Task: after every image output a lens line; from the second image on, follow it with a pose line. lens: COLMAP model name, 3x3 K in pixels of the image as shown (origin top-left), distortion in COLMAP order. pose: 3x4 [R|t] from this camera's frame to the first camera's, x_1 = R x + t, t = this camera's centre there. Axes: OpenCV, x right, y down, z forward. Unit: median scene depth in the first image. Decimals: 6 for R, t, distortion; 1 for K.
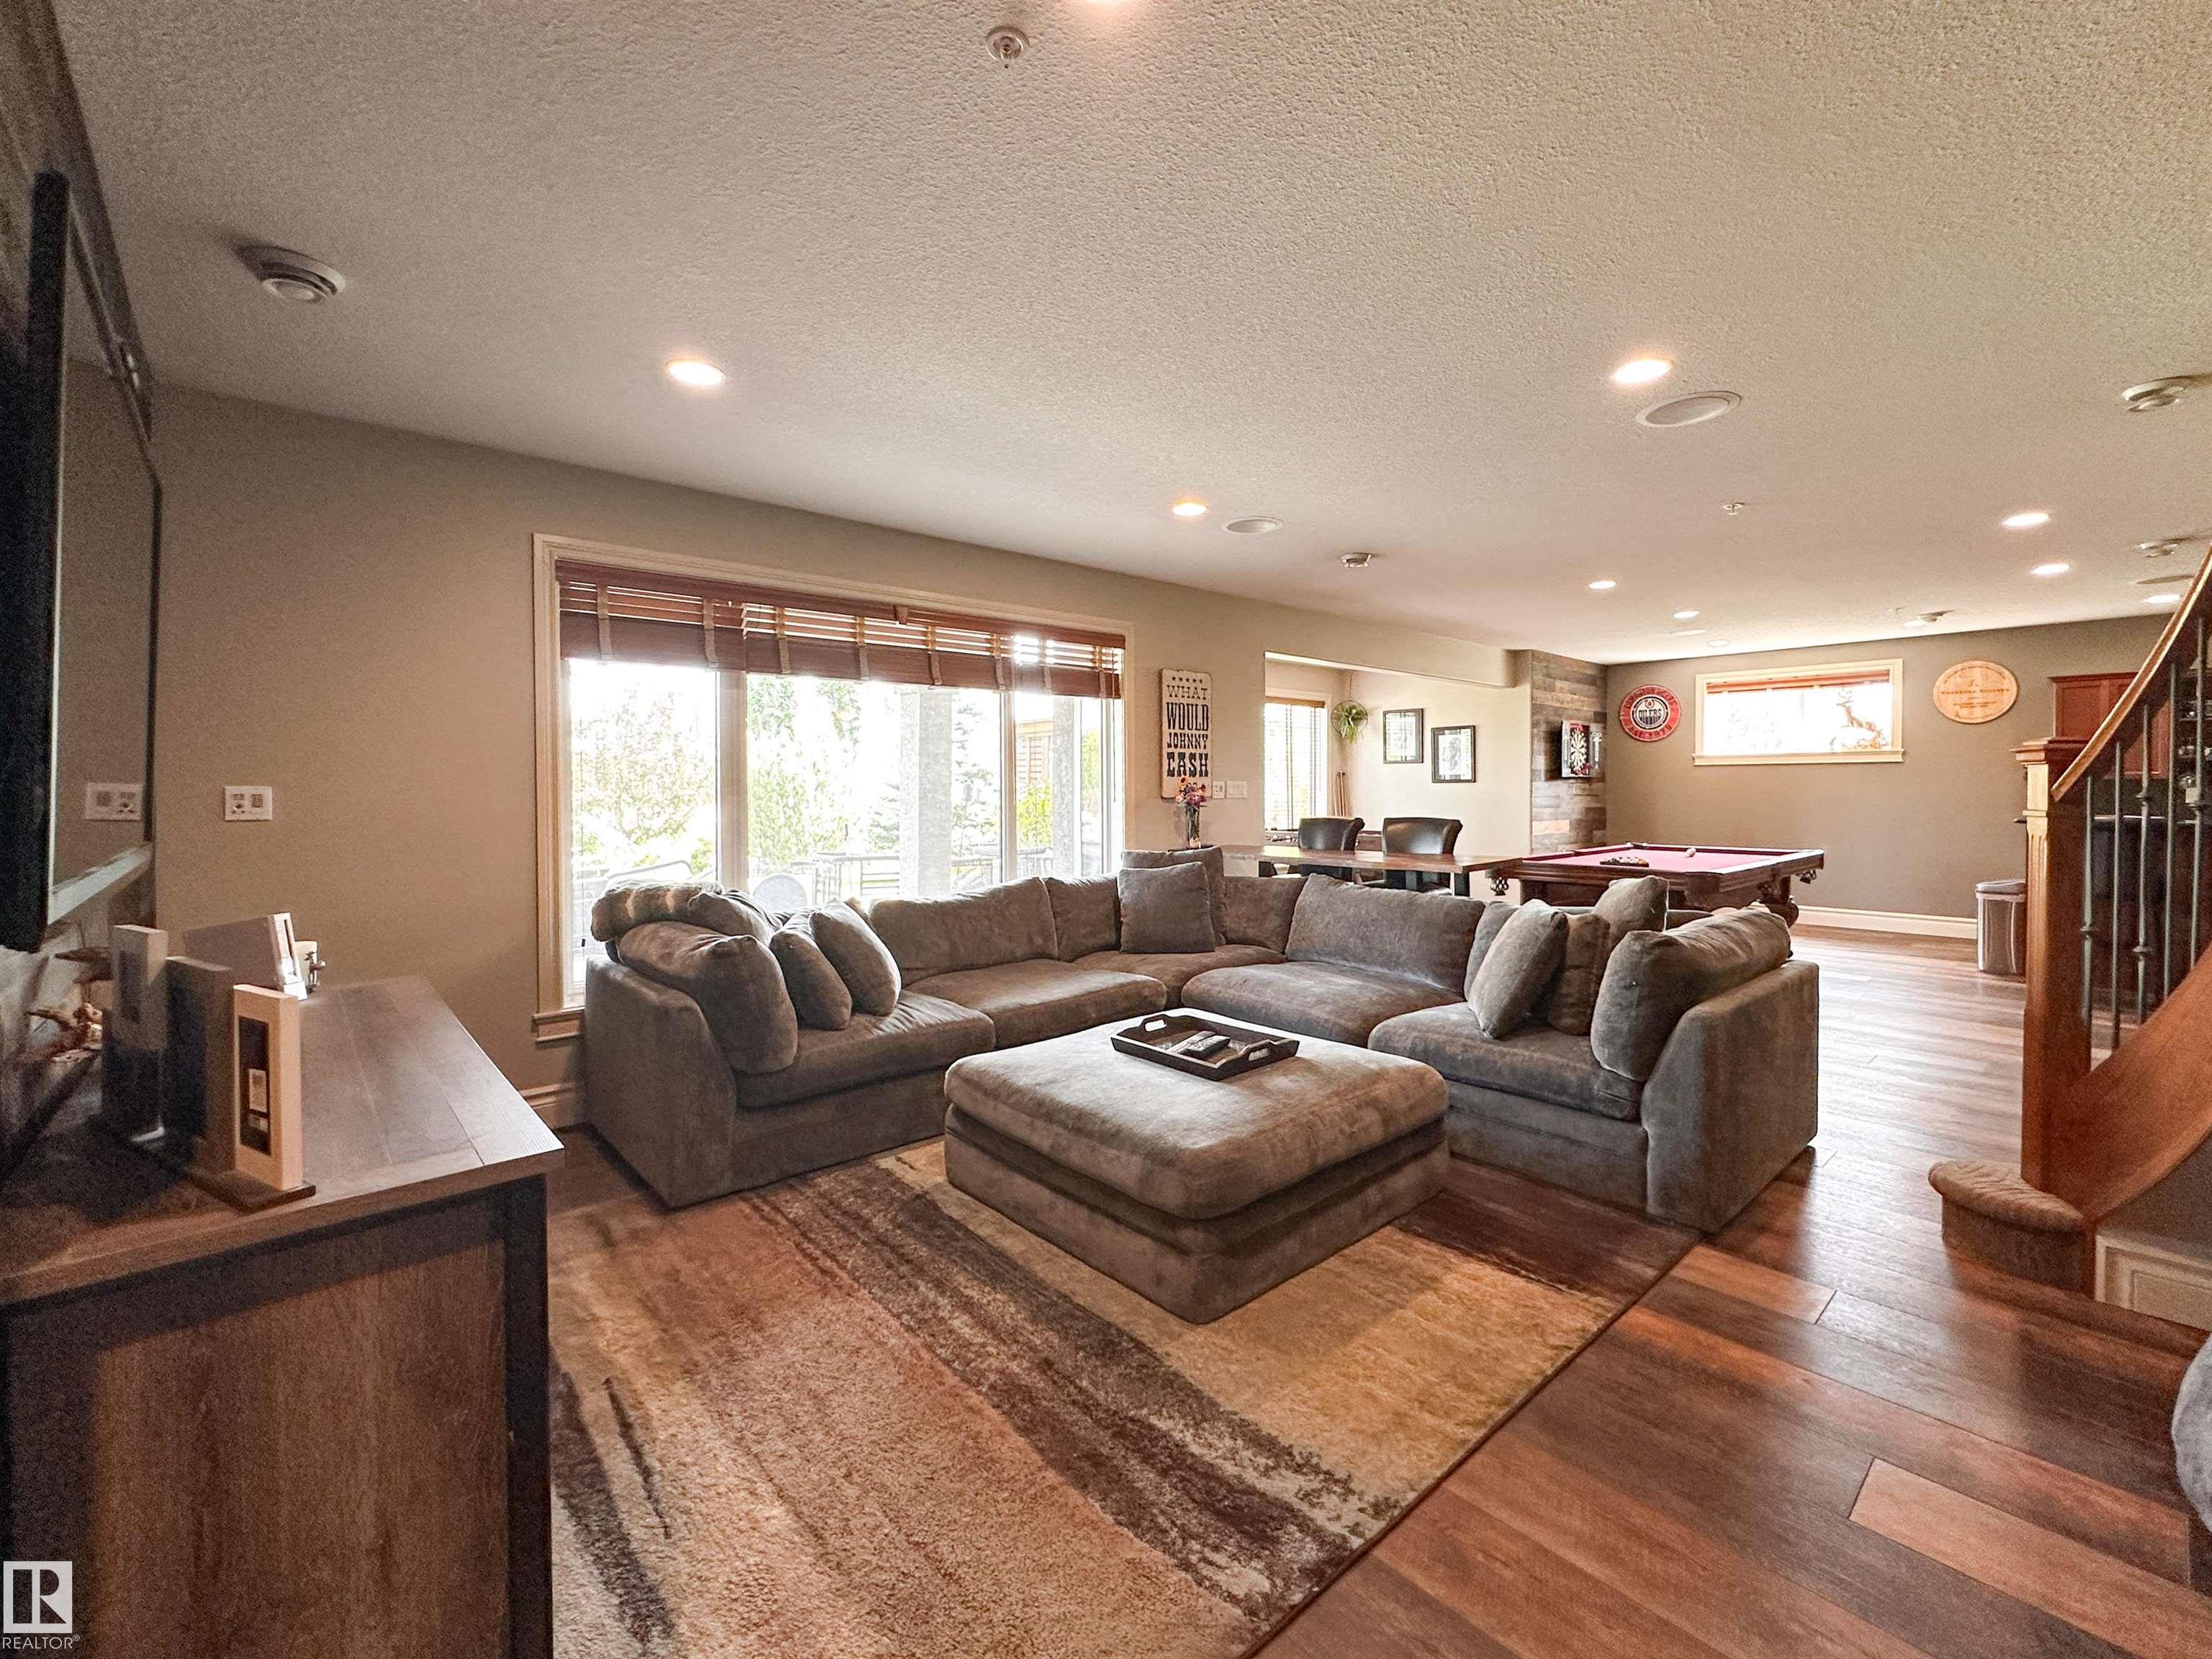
lens RADIAL K [[937.9, 0, 1106.7], [0, 937.9, 793.4], [0, 0, 1]] dist [-0.003875, -0.000327]
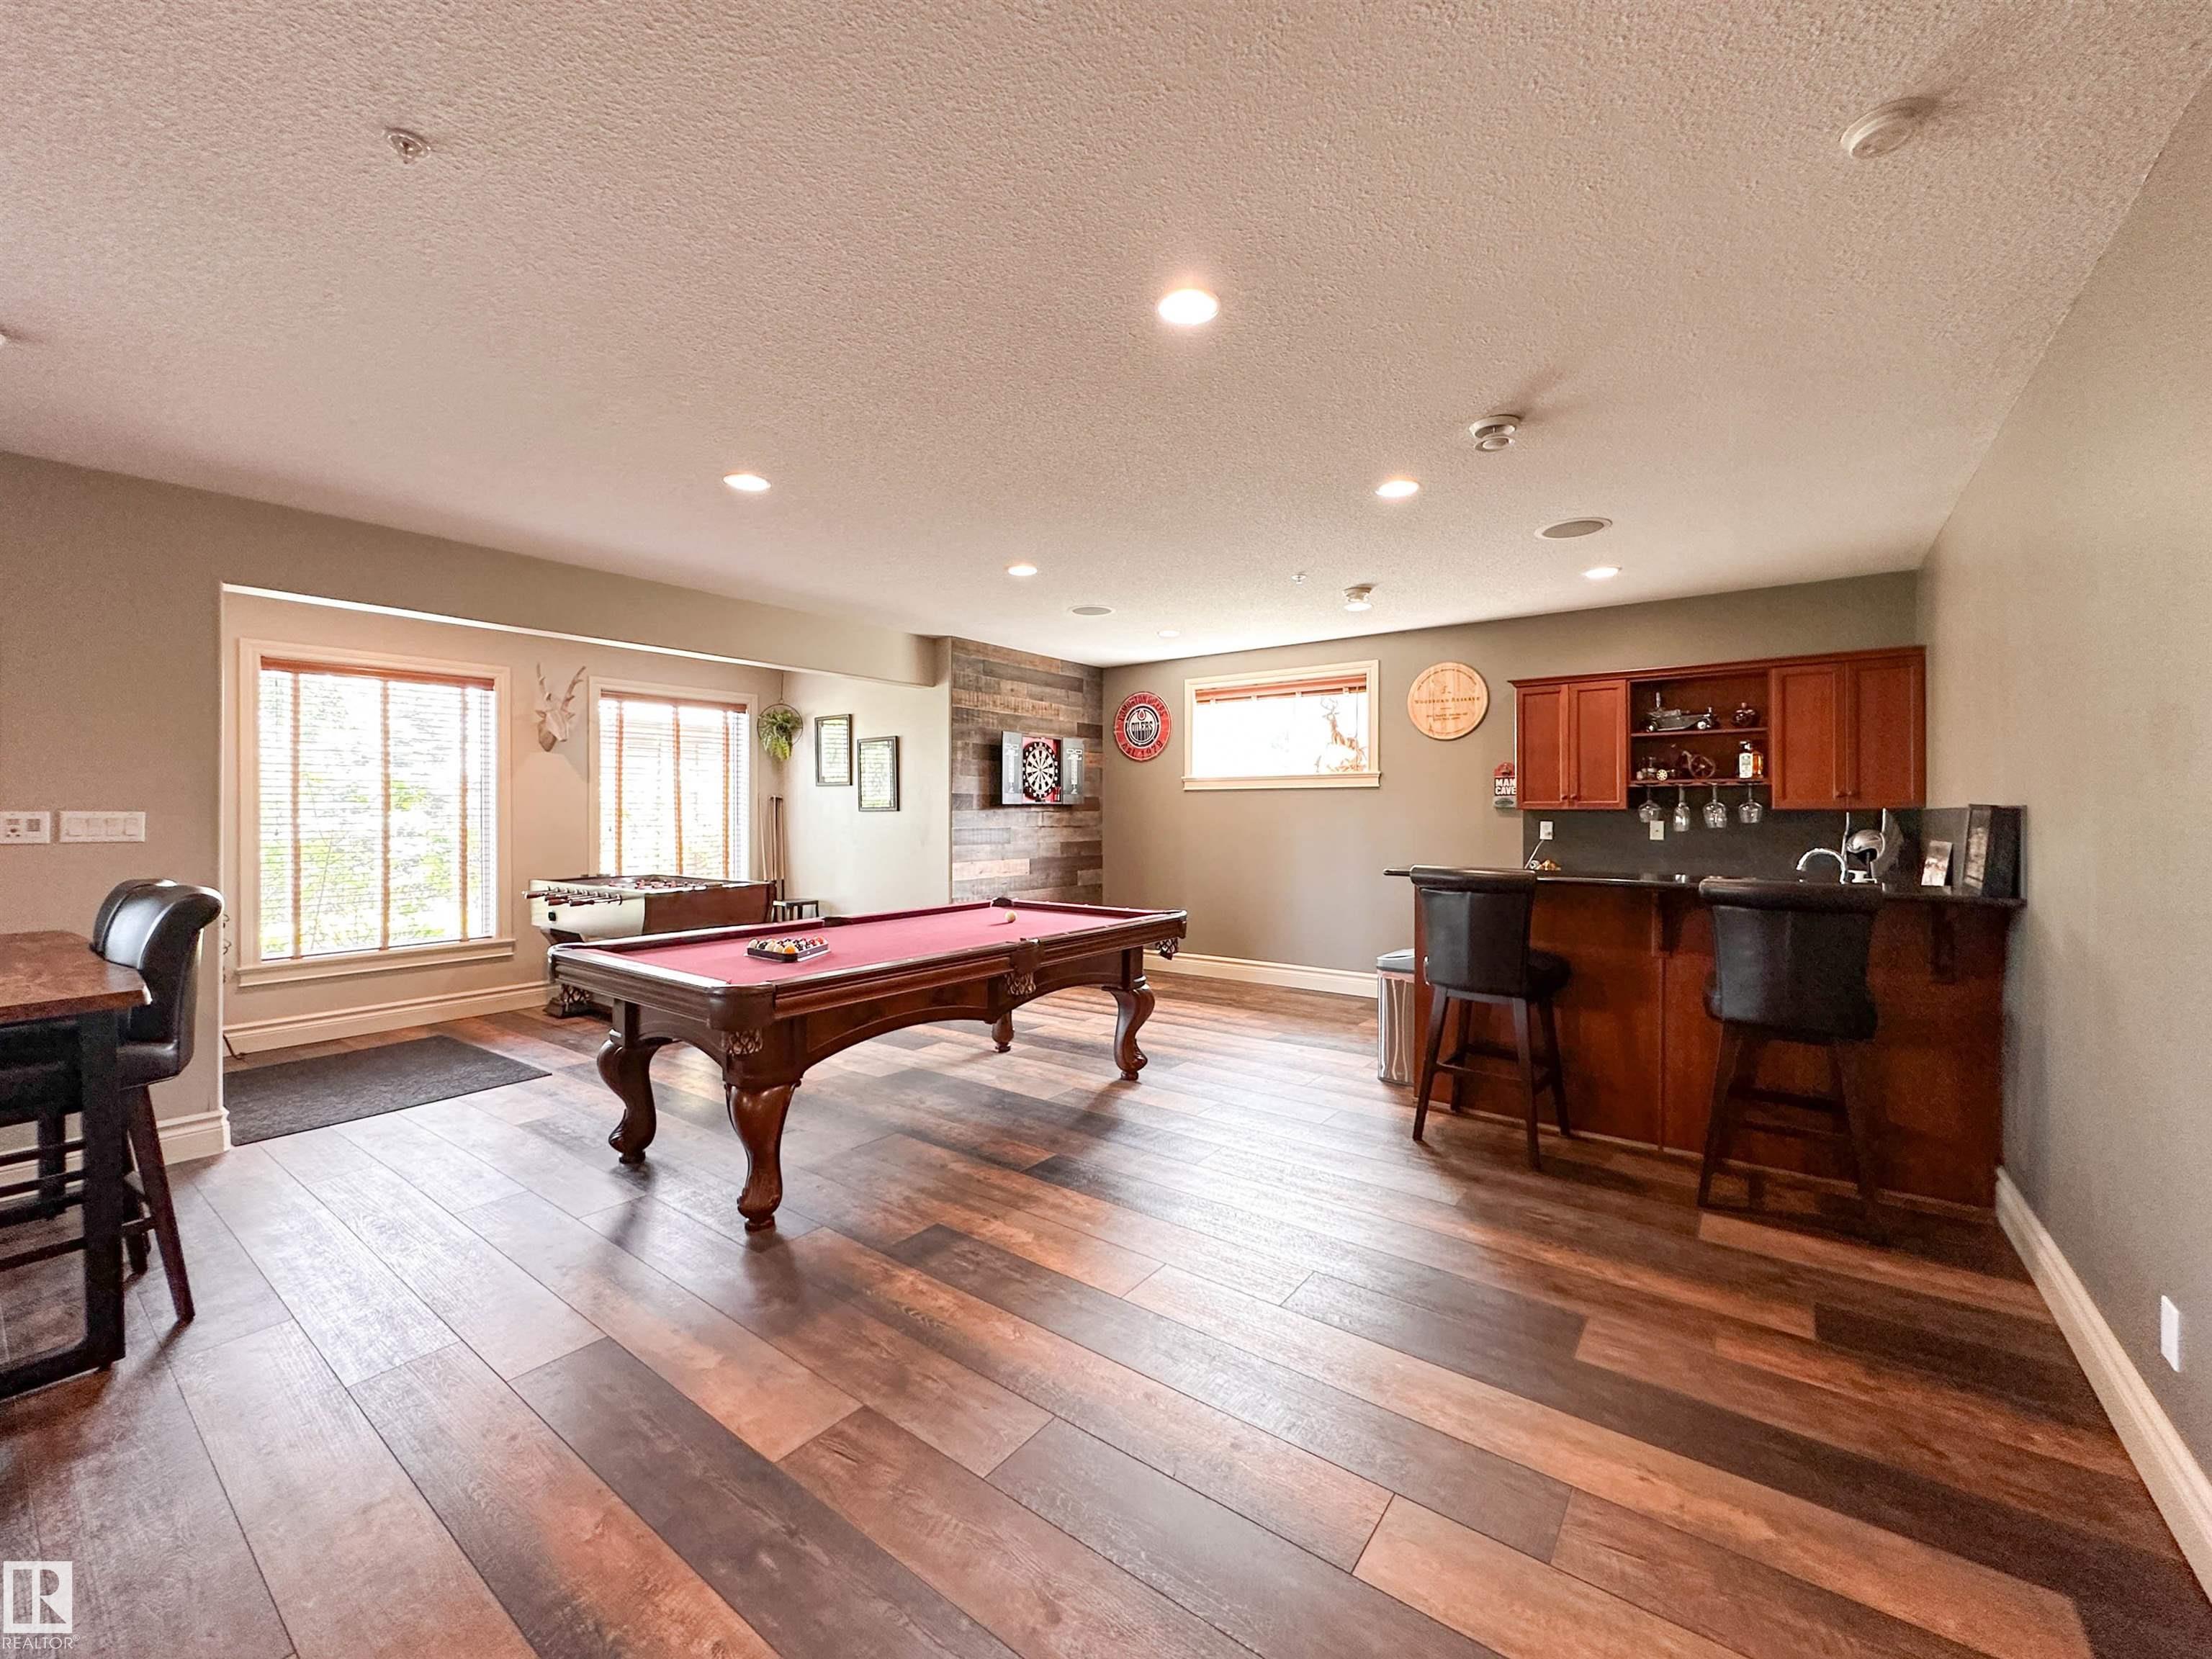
lens RADIAL K [[893.0, 0, 1092.4], [0, 893.0, 809.4], [0, 0, 1]] dist [-0.000015, 0.000514]
pose [[0.981805, 0.002240, 0.189878, 0.810859], [-0.000429, 0.999954, -0.009577, -0.012521], [-0.189890, 0.009321, 0.981761, 0.510759]]
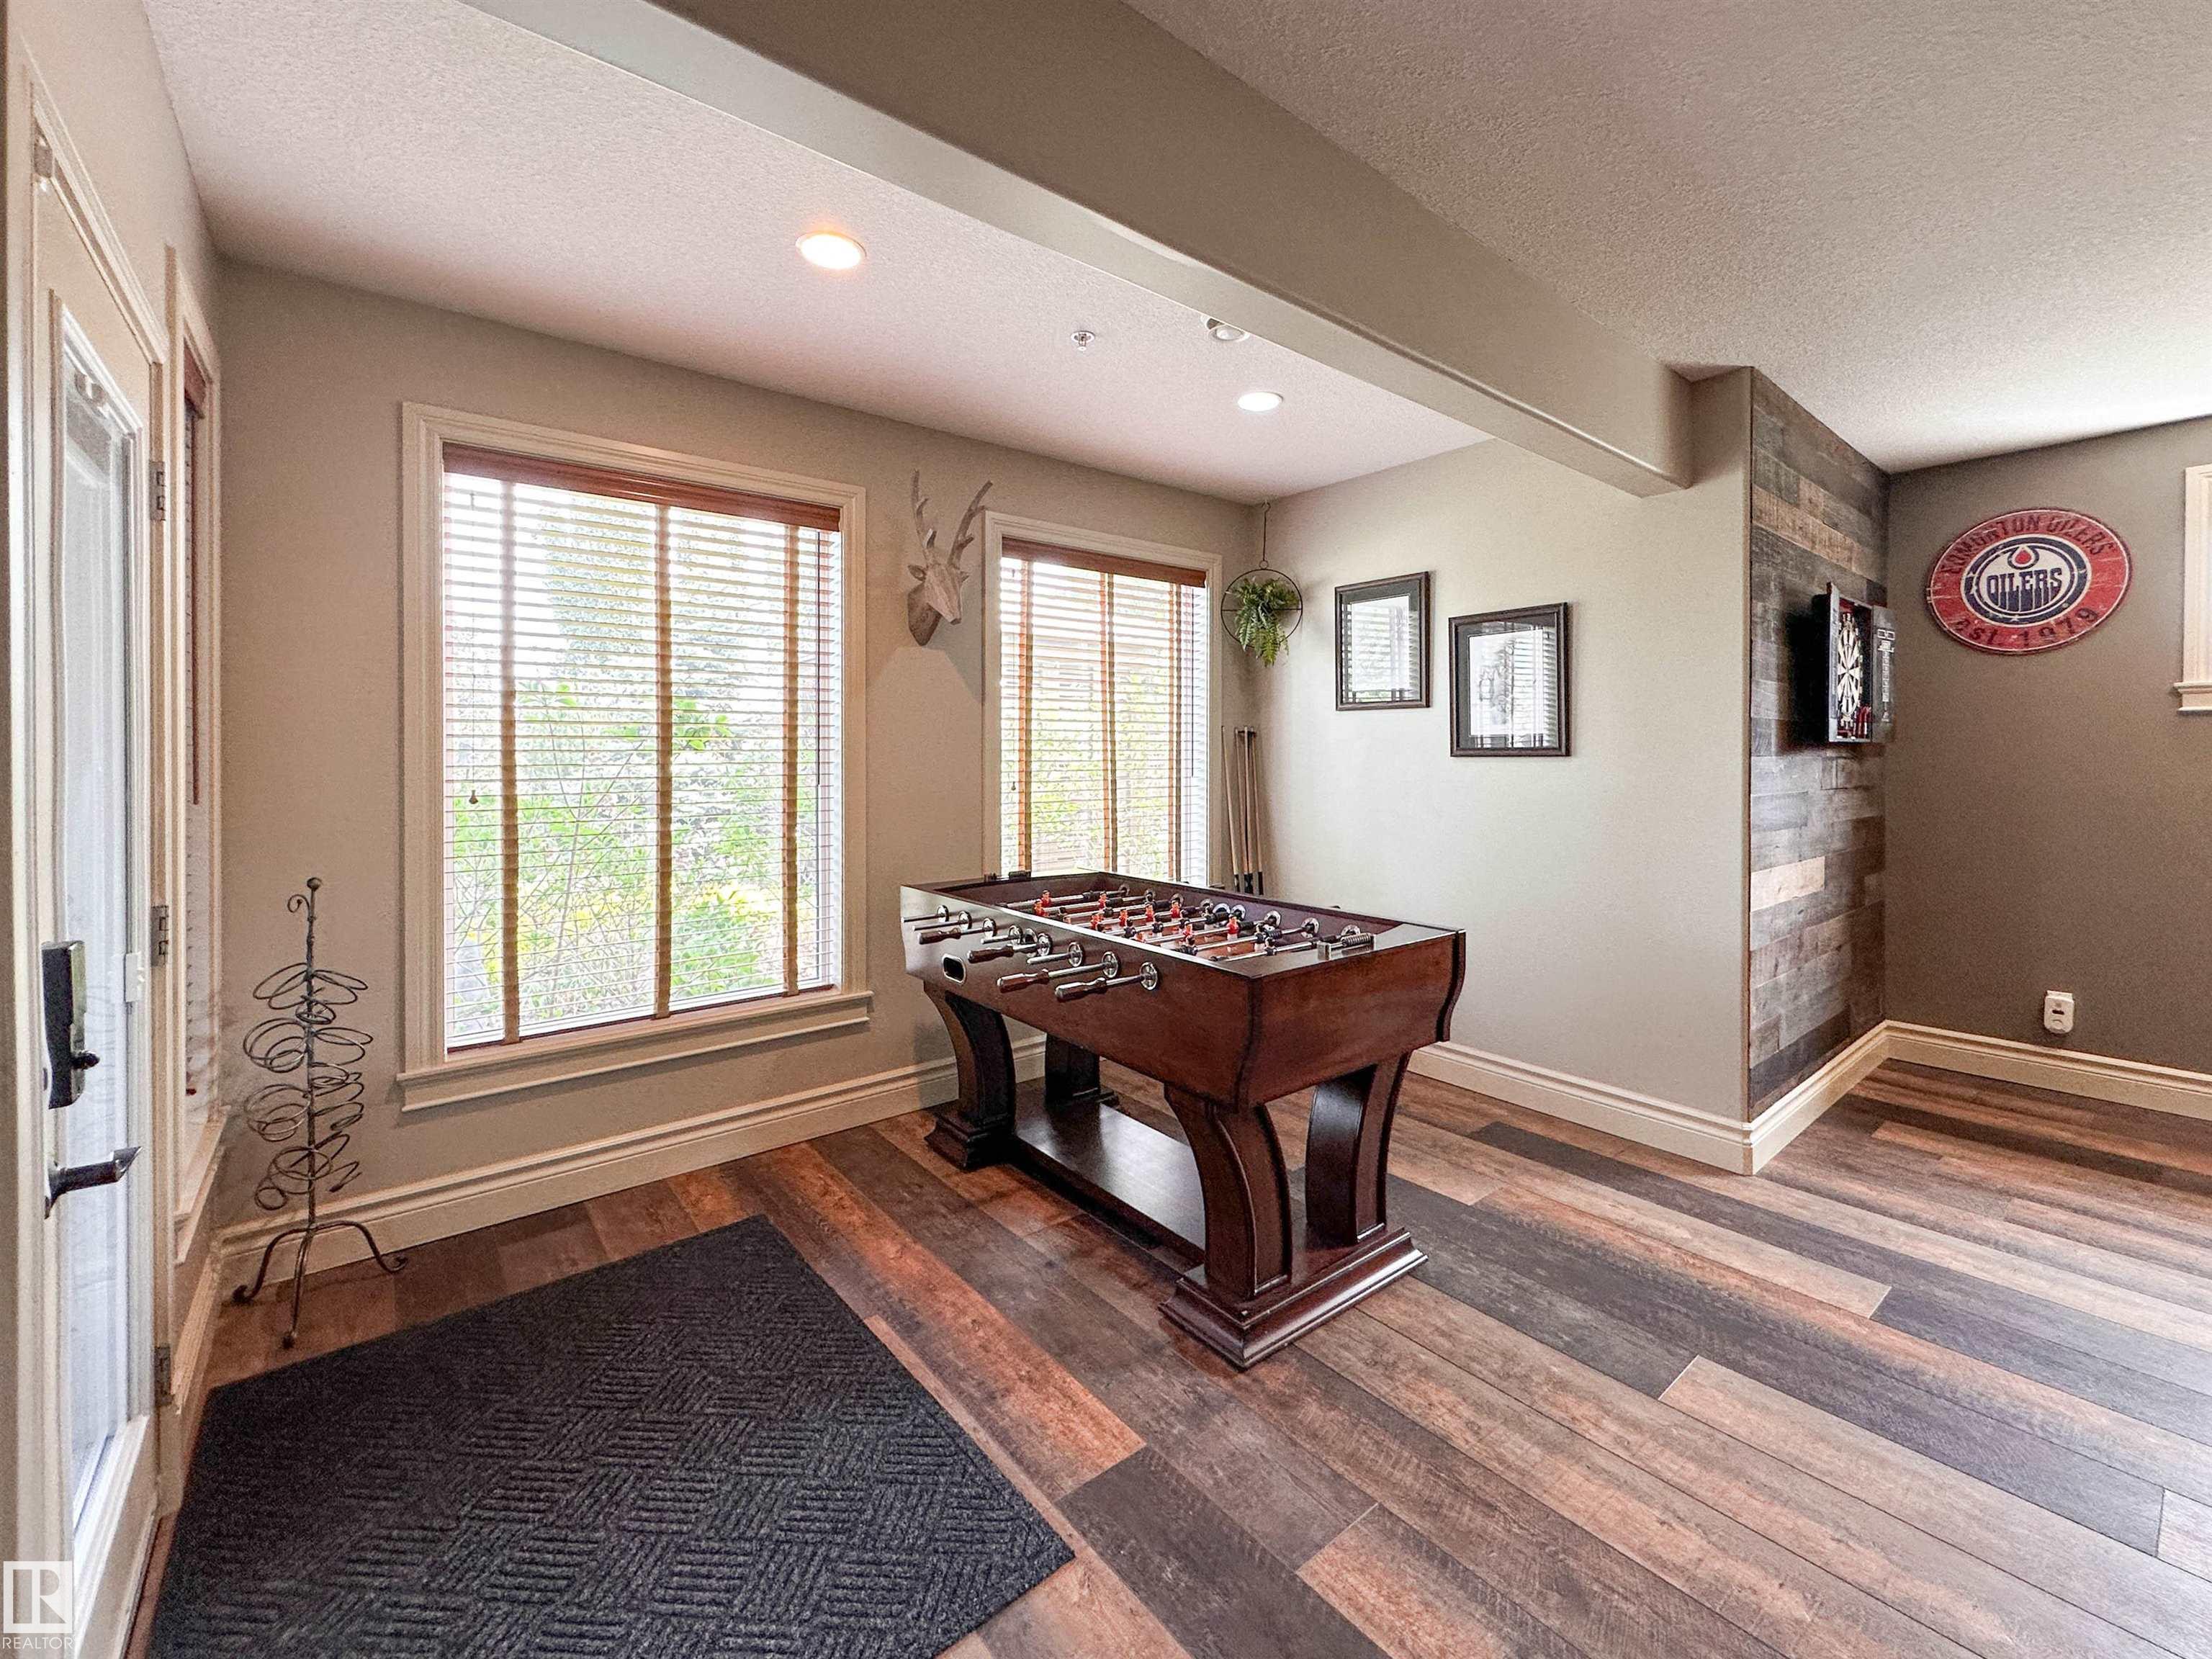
lens RADIAL K [[906.7, 0, 1094.3], [0, 906.7, 755.2], [0, 0, 1]] dist [0.003882, 0.000013]
pose [[0.998575, 0.005527, -0.053086, 0.443179], [-0.005719, 0.999978, -0.003471, -0.019999], [0.053066, 0.003770, 0.998584, 1.247081]]
